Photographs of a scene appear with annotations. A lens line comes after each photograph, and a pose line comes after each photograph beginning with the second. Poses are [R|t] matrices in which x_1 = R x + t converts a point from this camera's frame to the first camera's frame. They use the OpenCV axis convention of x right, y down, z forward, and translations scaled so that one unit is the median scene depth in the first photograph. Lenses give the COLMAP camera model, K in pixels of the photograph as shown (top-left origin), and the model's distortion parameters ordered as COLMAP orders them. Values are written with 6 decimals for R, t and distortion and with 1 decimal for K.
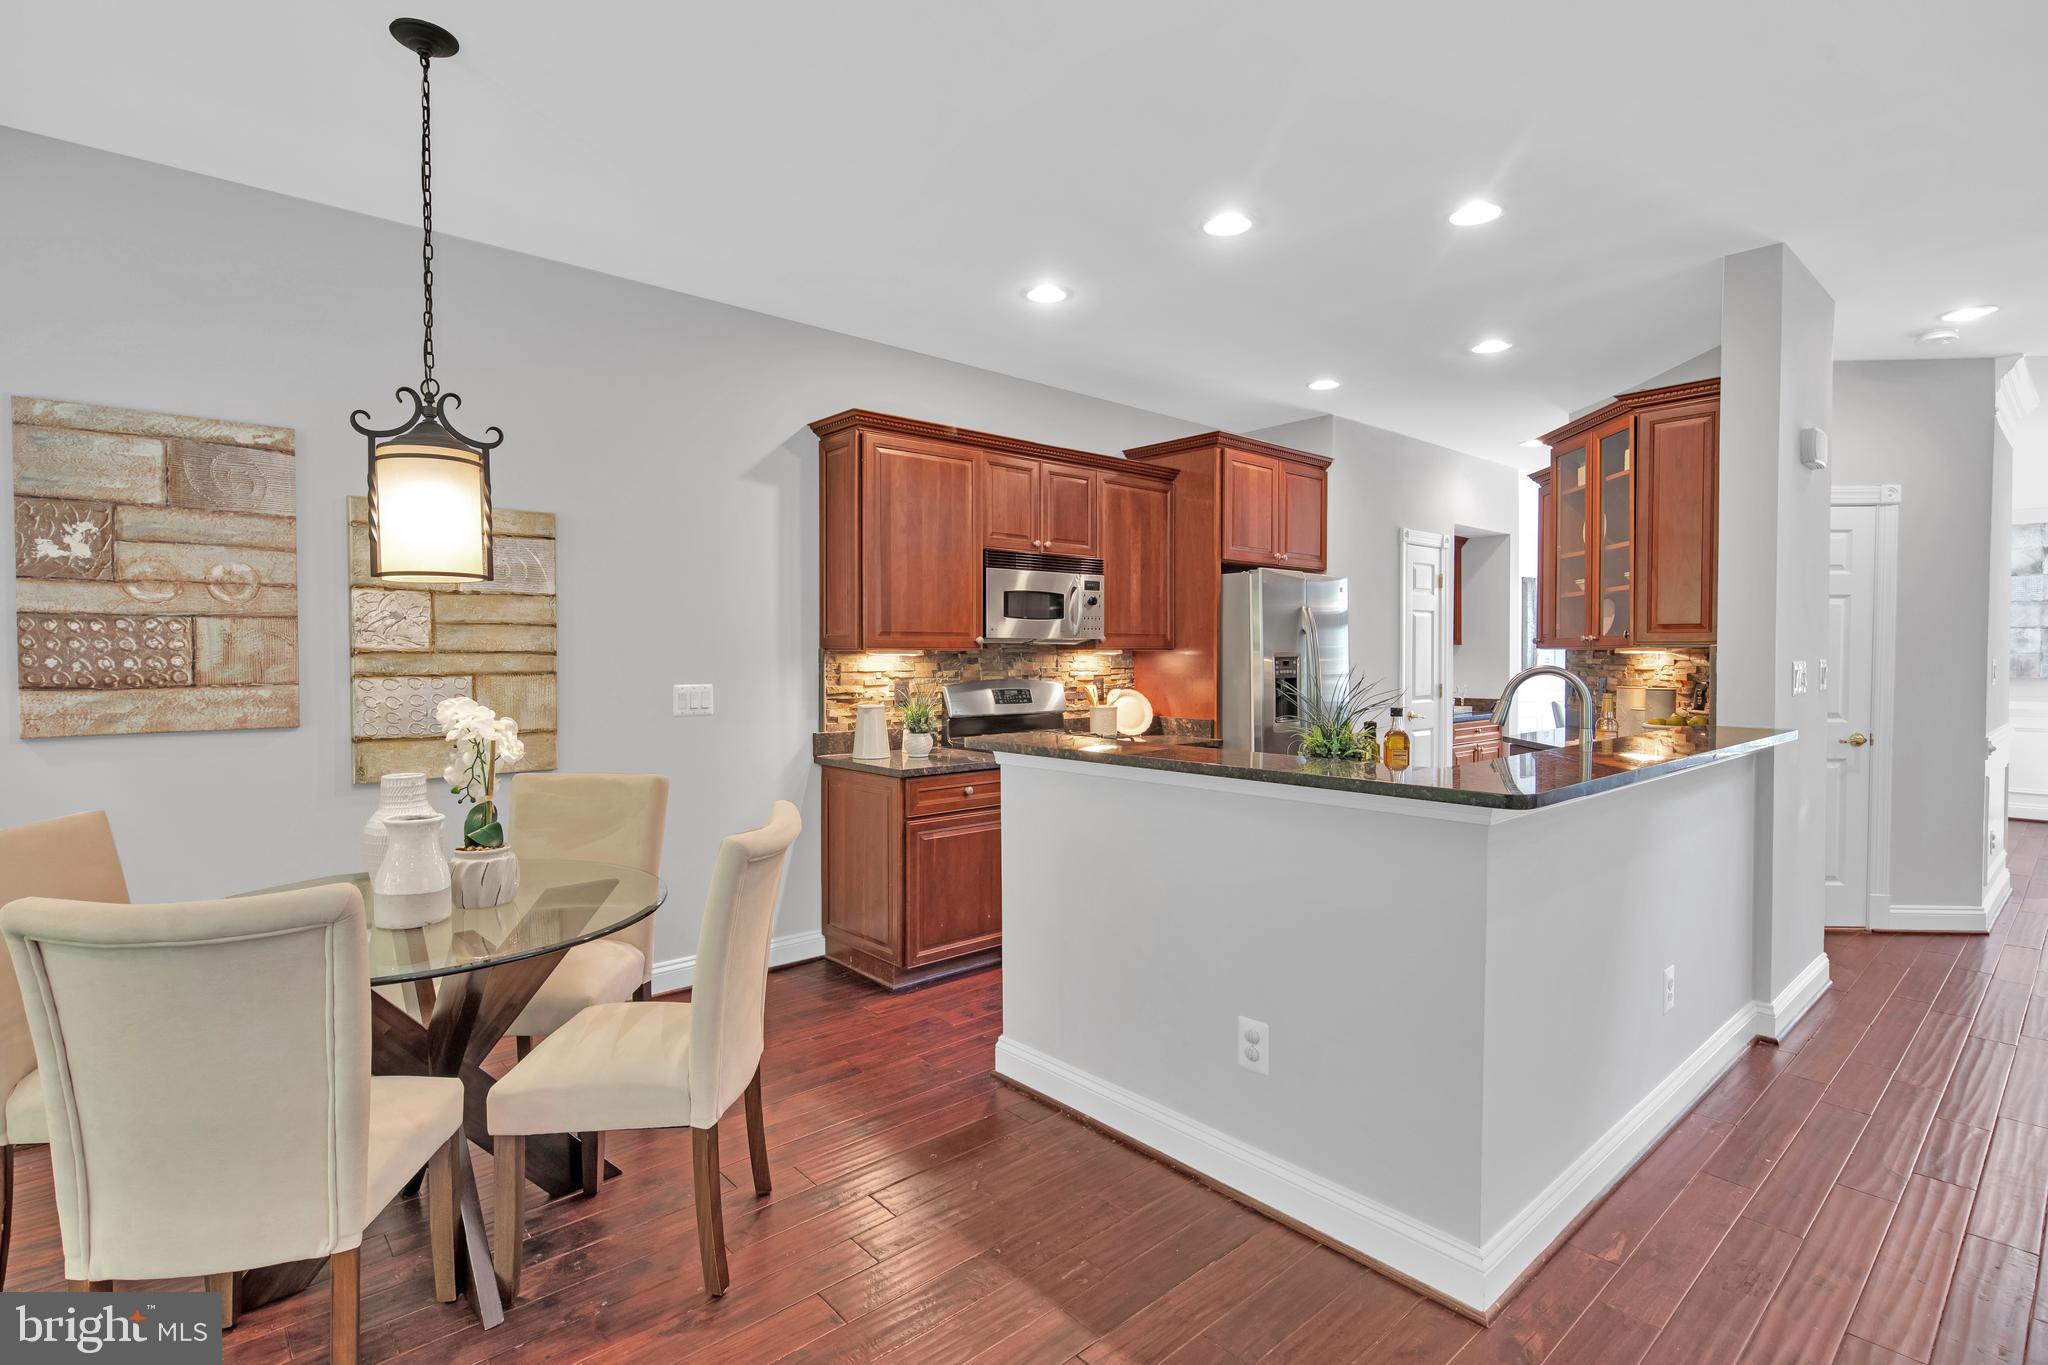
lens RADIAL K [[983.6, 0, 1024.1], [0, 983.6, 676.1], [0, 0, 1]] dist [0.004875, -0.005369]
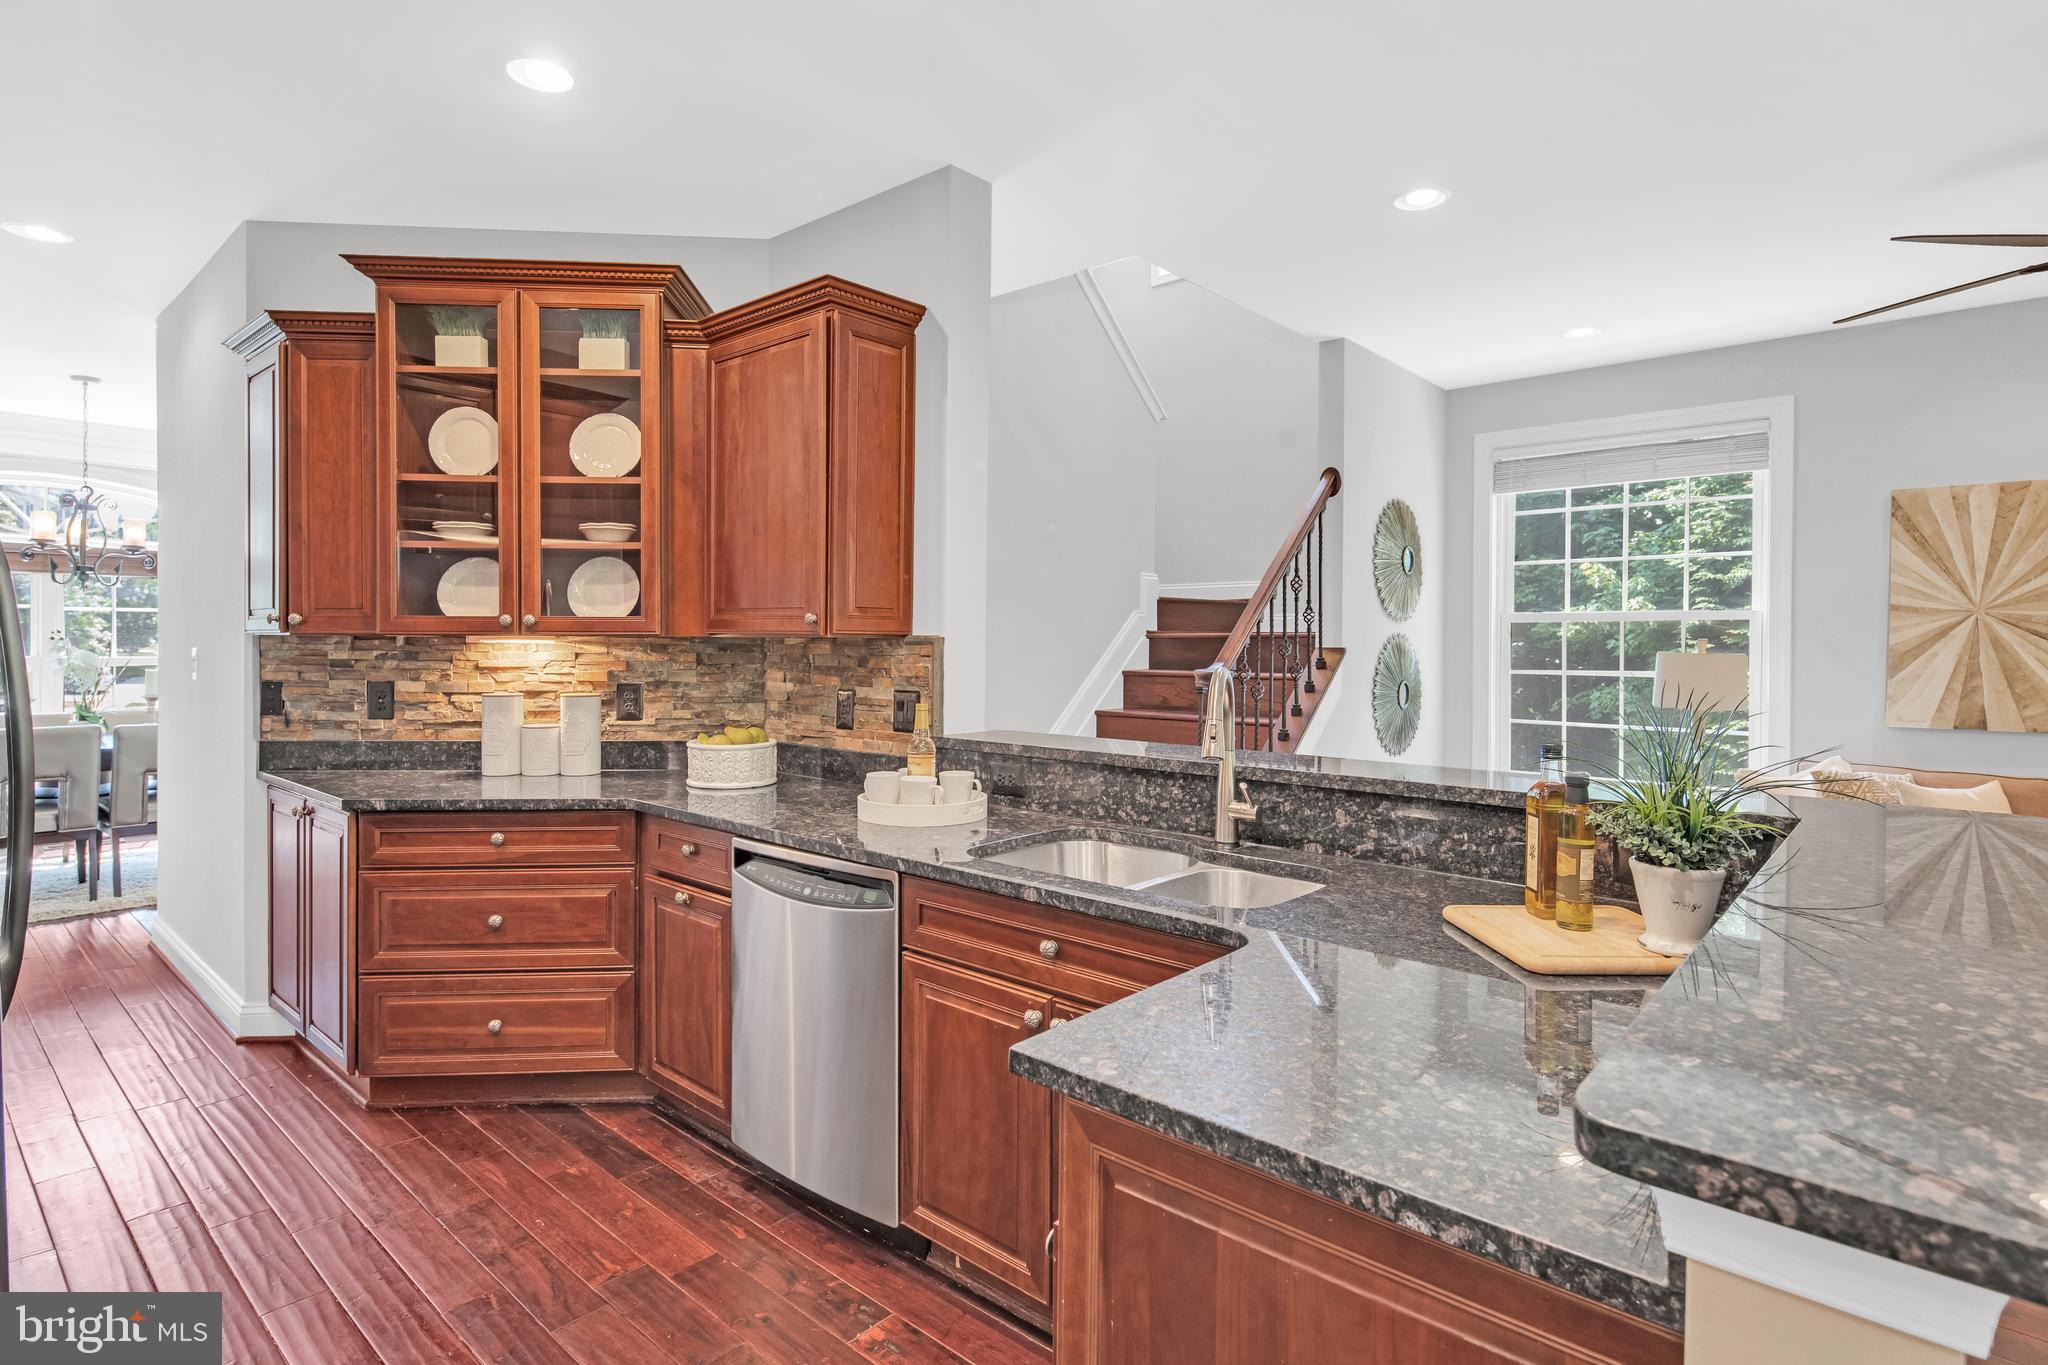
lens RADIAL K [[1035.7, 0, 1024.8], [0, 1035.7, 652.3], [0, 0, 1]] dist [0.003182, -0.001314]
pose [[-0.118032, -0.009664, 0.992963, -0.142757], [0.015728, 0.999809, 0.011600, -0.024849], [-0.992885, 0.016987, -0.117857, 0.941945]]
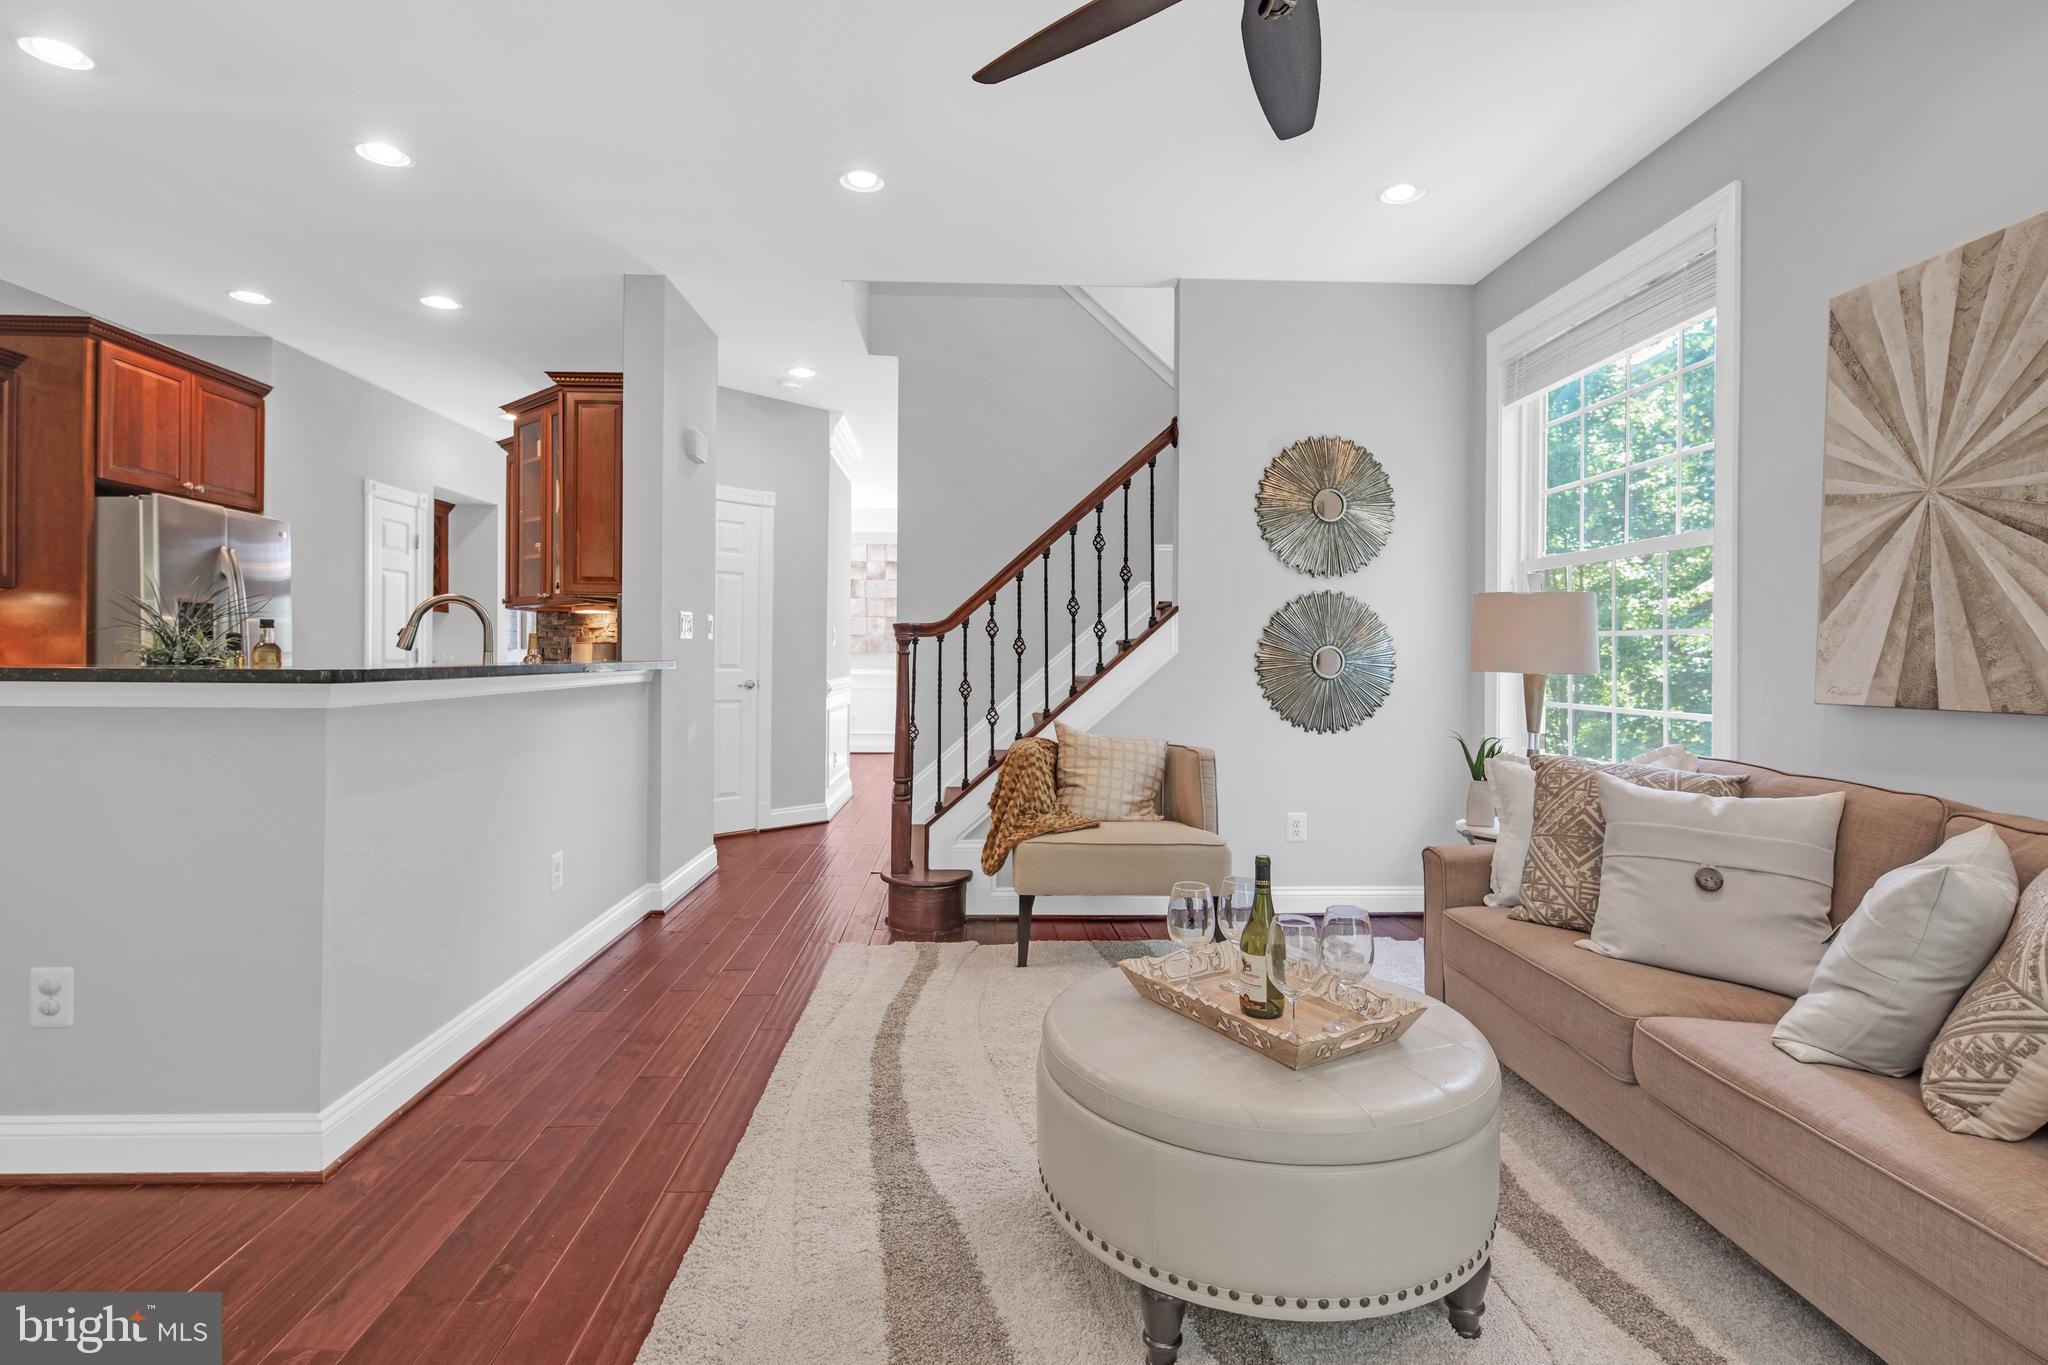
lens RADIAL K [[1008.8, 0, 1022.4], [0, 1008.8, 654.9], [0, 0, 1]] dist [-0.000469, -0.000582]
pose [[0.626742, 0.007372, 0.779192, 0.047145], [0.007609, 0.999850, -0.015580, 0.059358], [-0.779189, 0.015693, 0.626592, -0.136188]]
